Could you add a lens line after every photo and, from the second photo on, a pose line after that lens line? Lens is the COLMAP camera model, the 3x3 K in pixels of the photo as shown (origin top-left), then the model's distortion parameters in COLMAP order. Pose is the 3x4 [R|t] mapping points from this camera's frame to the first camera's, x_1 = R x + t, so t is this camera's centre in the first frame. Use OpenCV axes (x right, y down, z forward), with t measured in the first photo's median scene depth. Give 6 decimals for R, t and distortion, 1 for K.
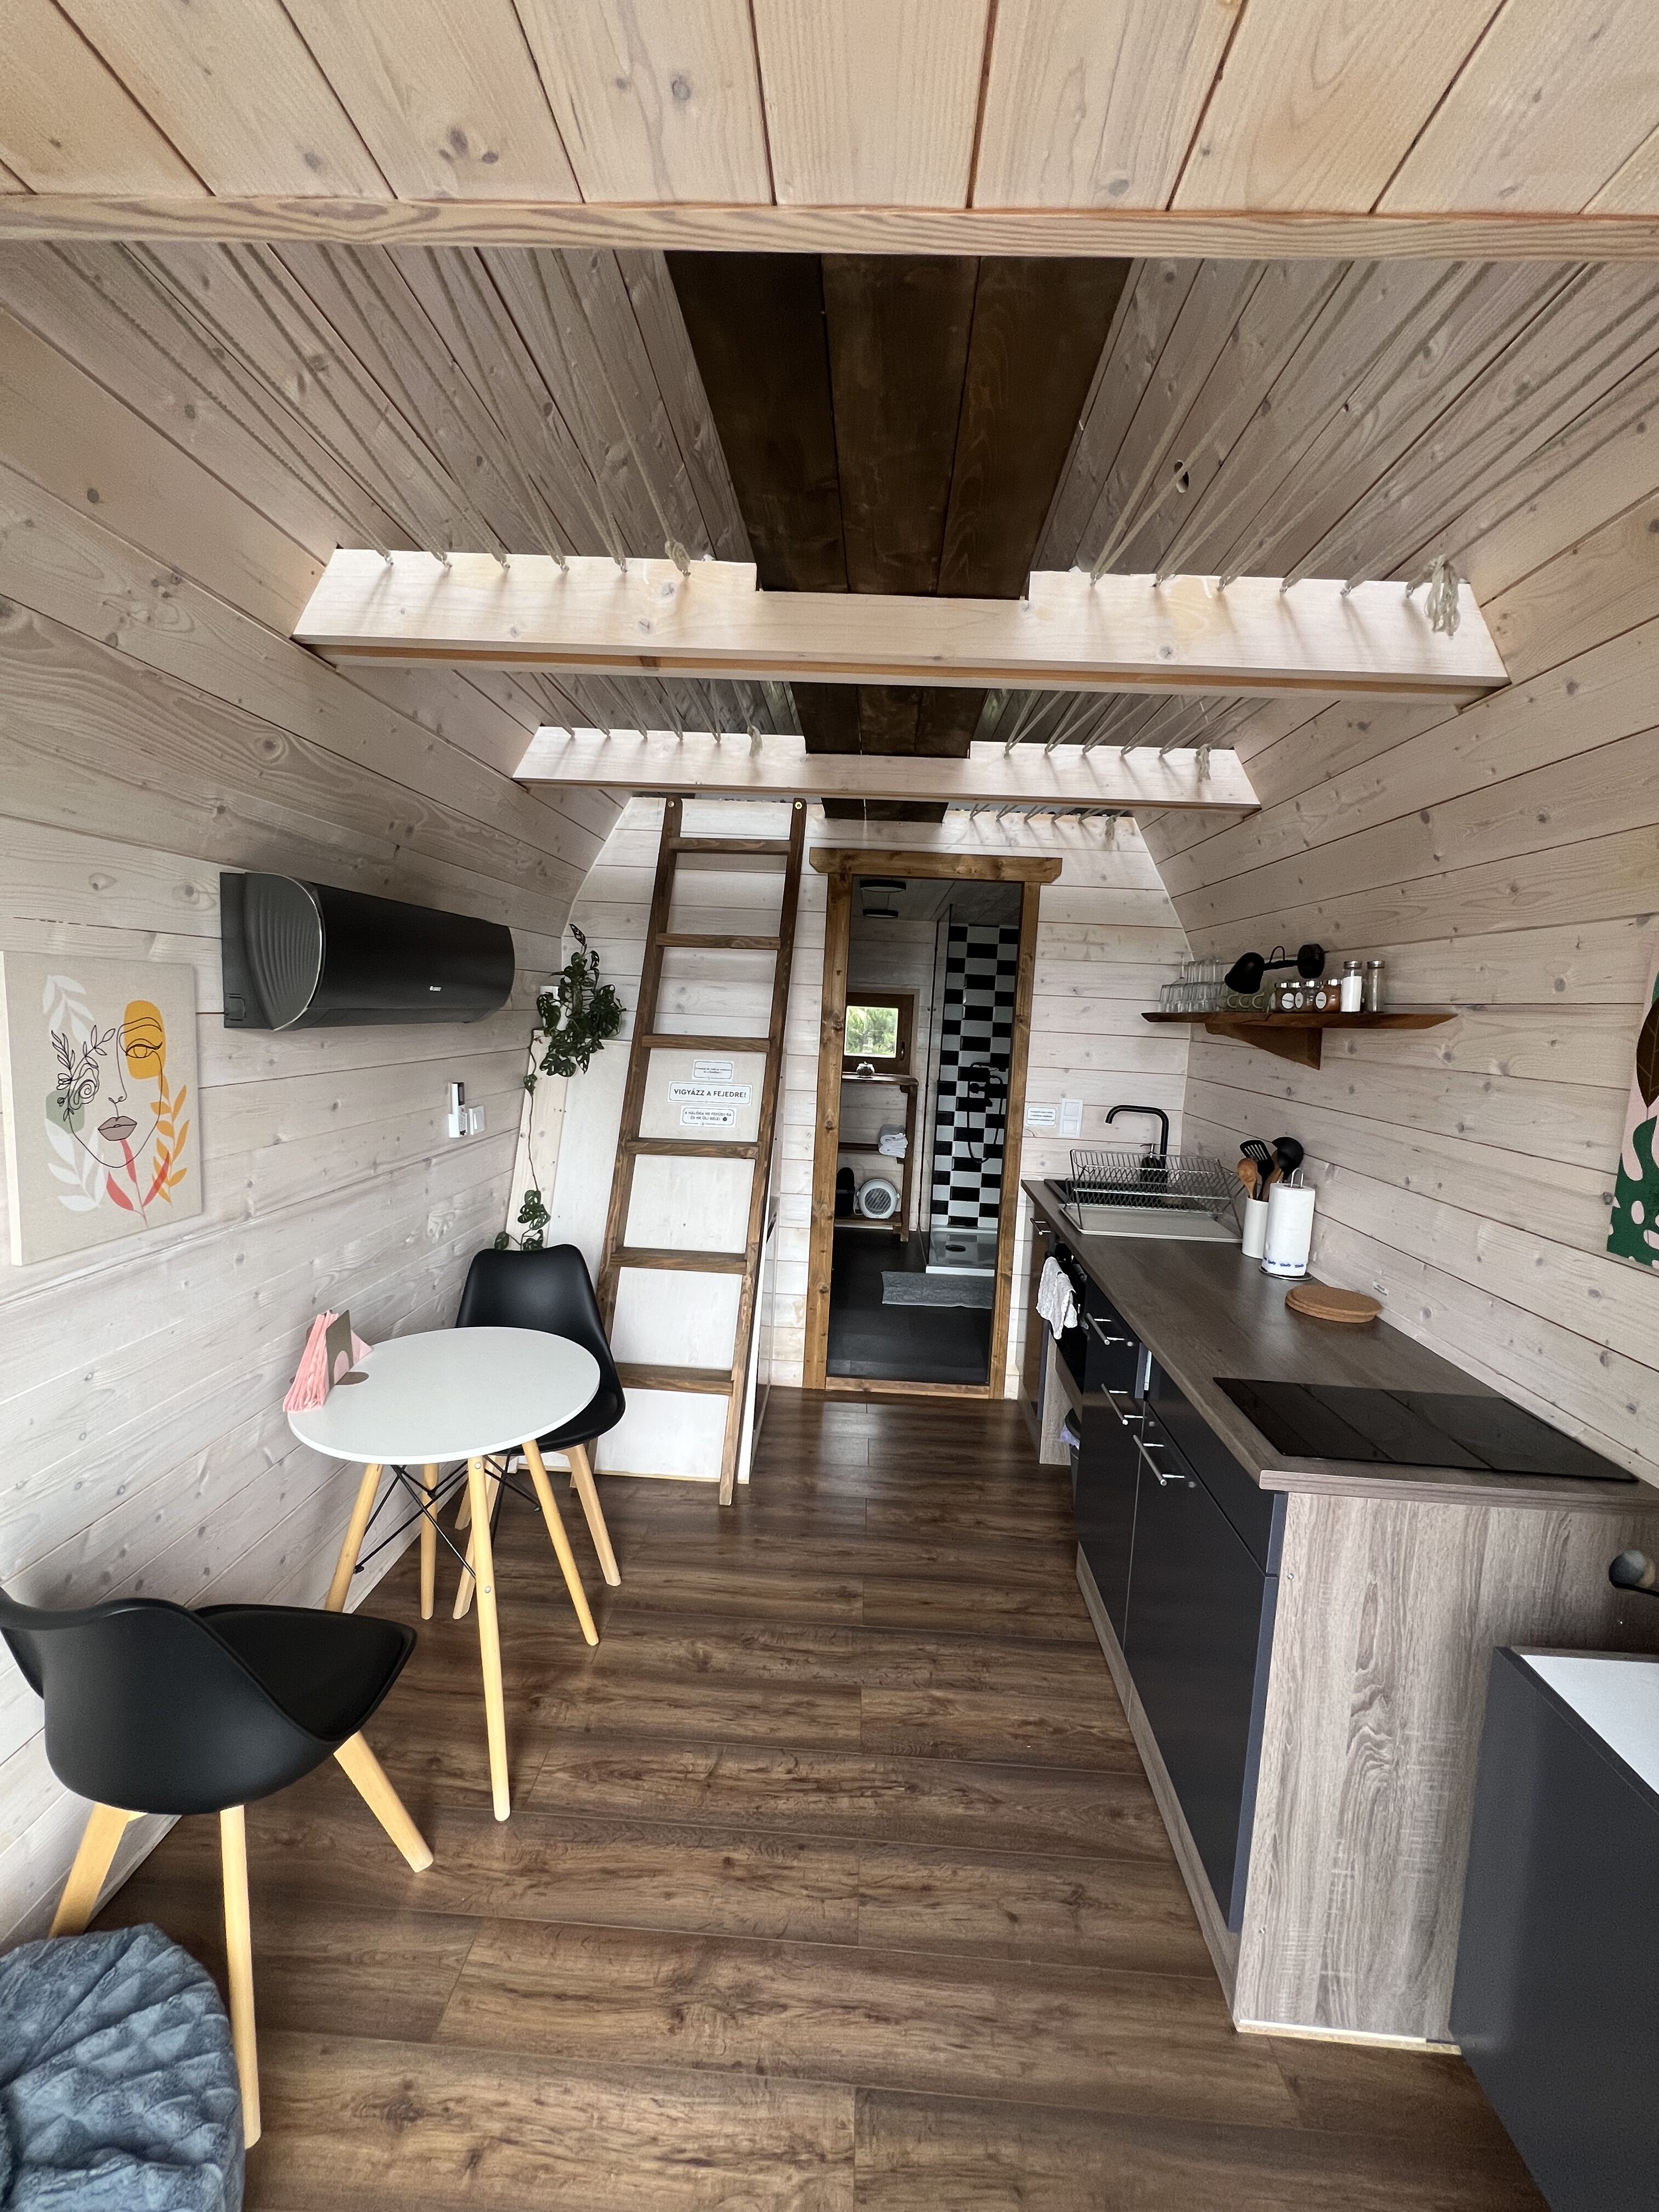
lens RADIAL K [[890.6, 0, 826.9], [0, 890.6, 1102.2], [0, 0, 1]] dist [-0.001789, 0.000129]
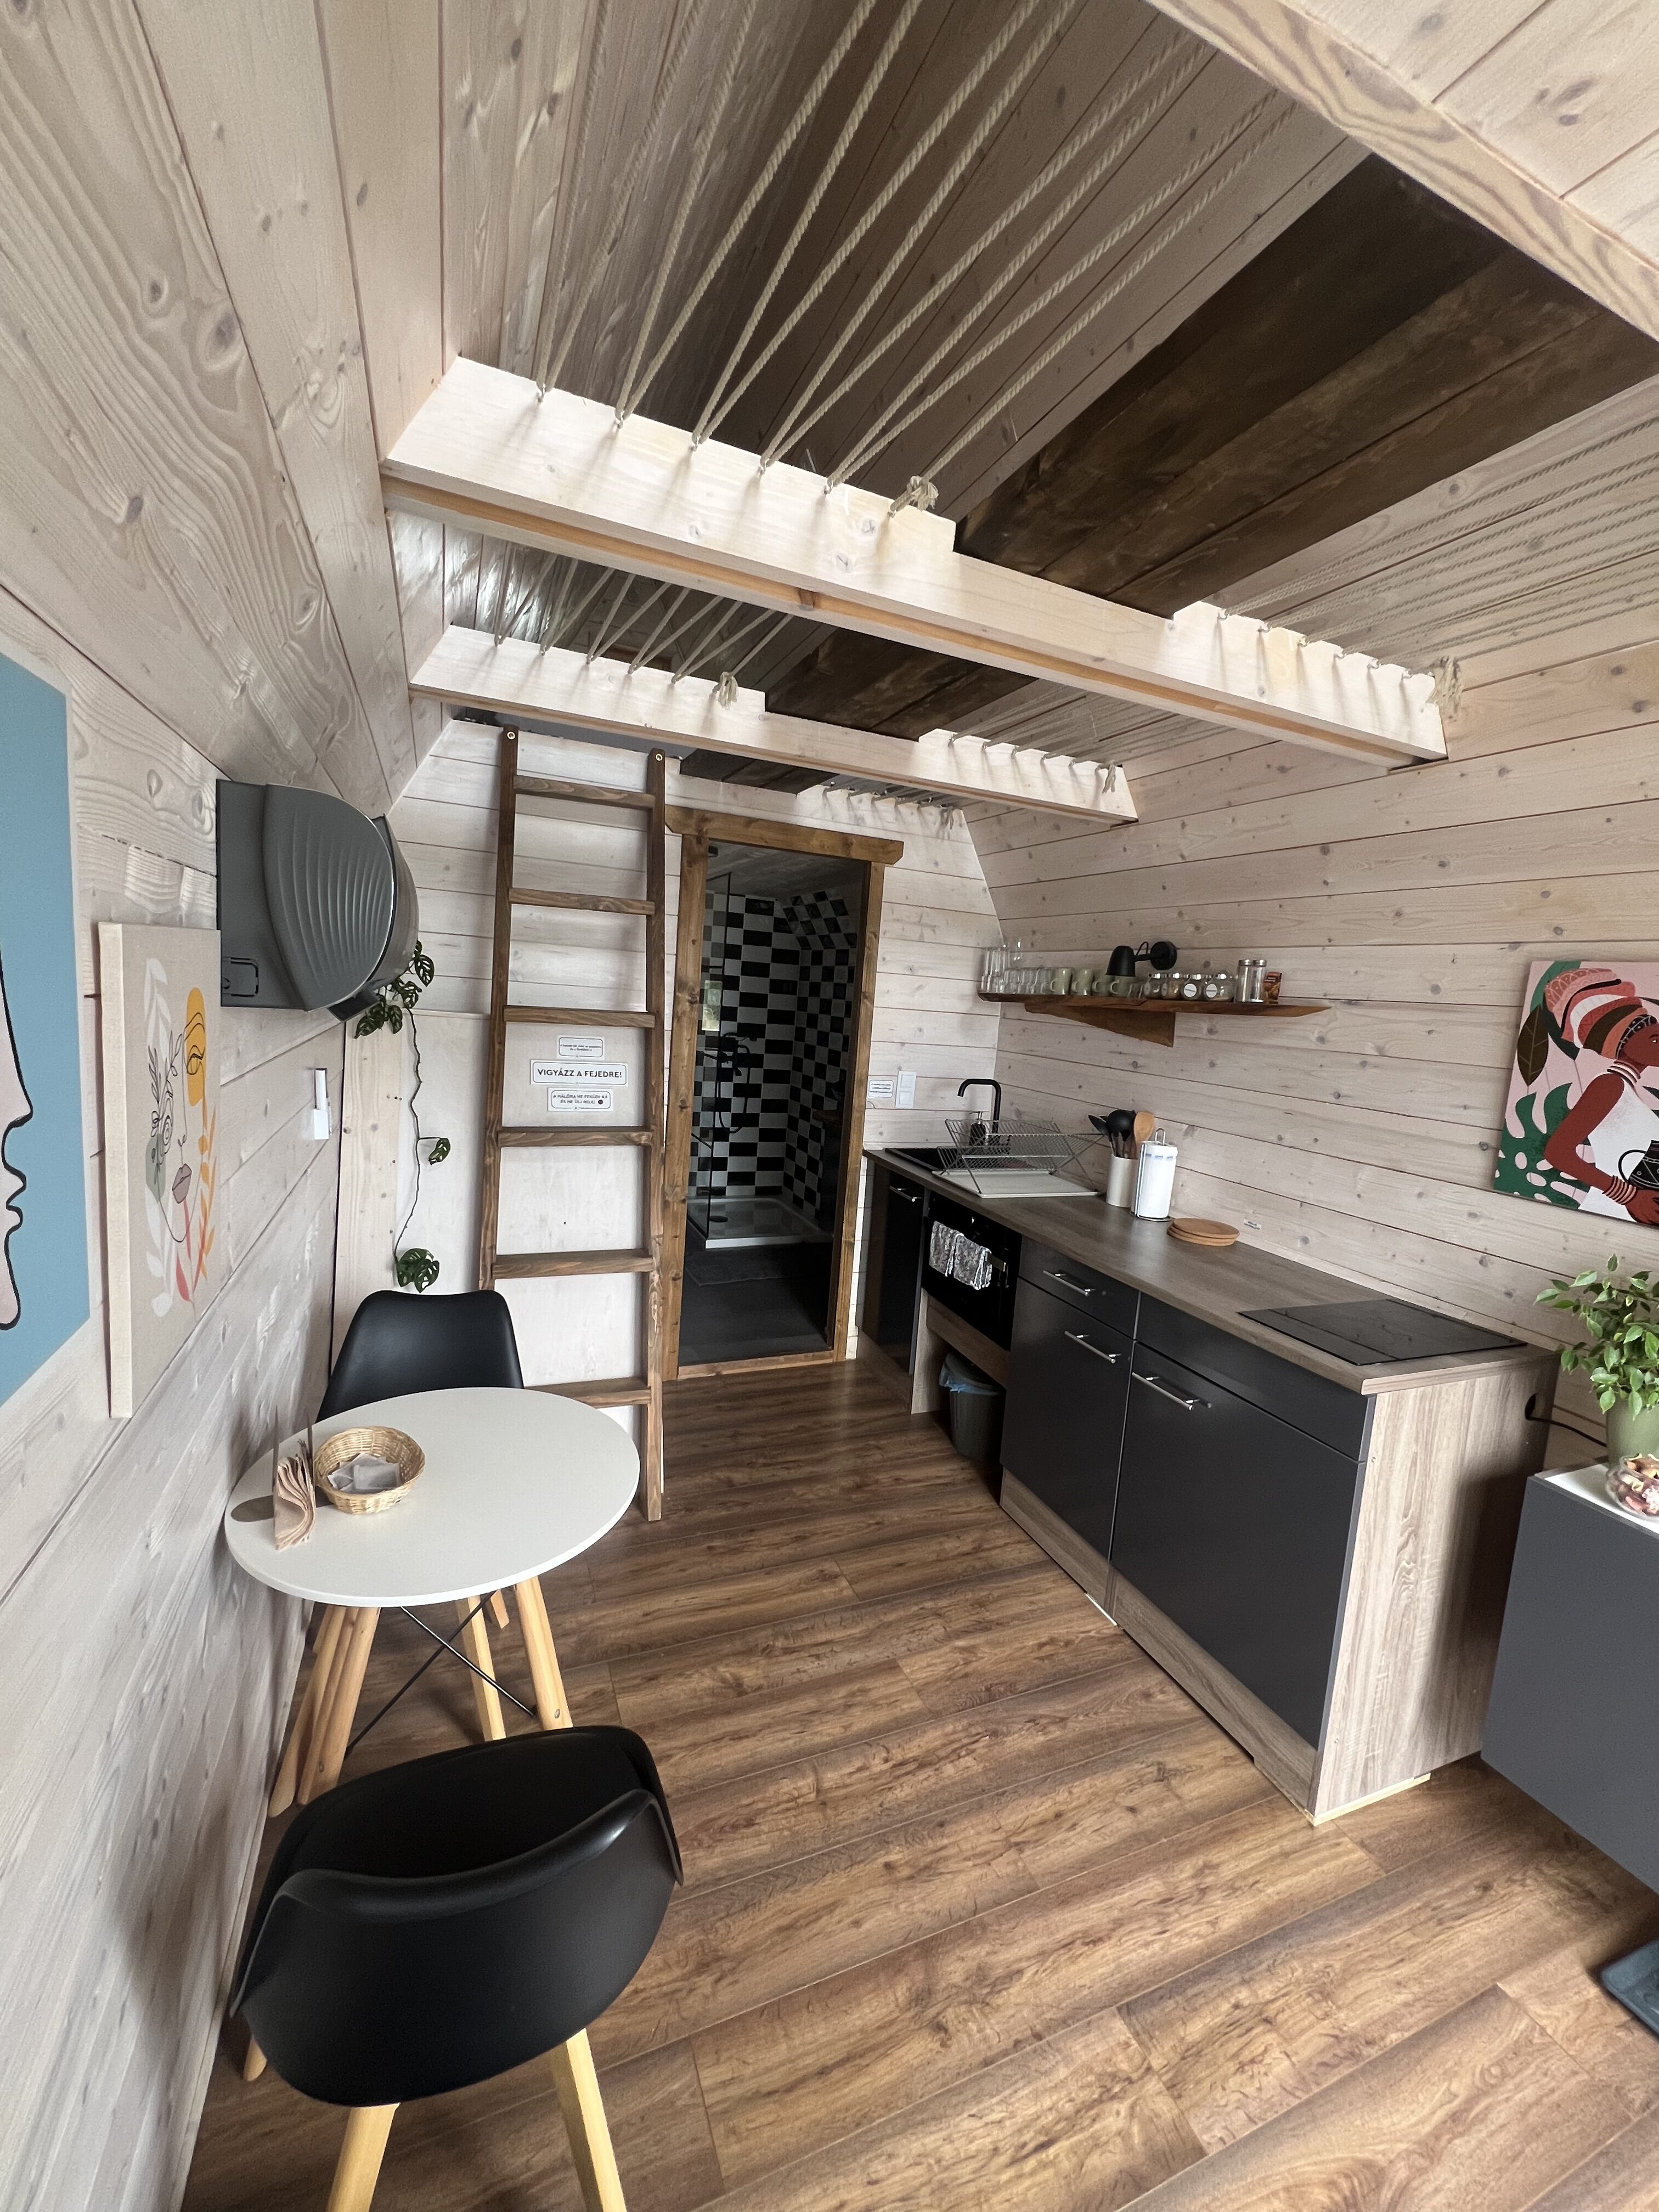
lens RADIAL K [[890.6, 0, 825.5], [0, 890.6, 1101.5], [0, 0, 1]] dist [-0.001789, 0.000129]
pose [[0.901222, -0.032557, 0.432134, -0.513725], [0.014924, 0.998914, 0.044134, -0.030470], [-0.433101, -0.033325, 0.900729, 0.156812]]
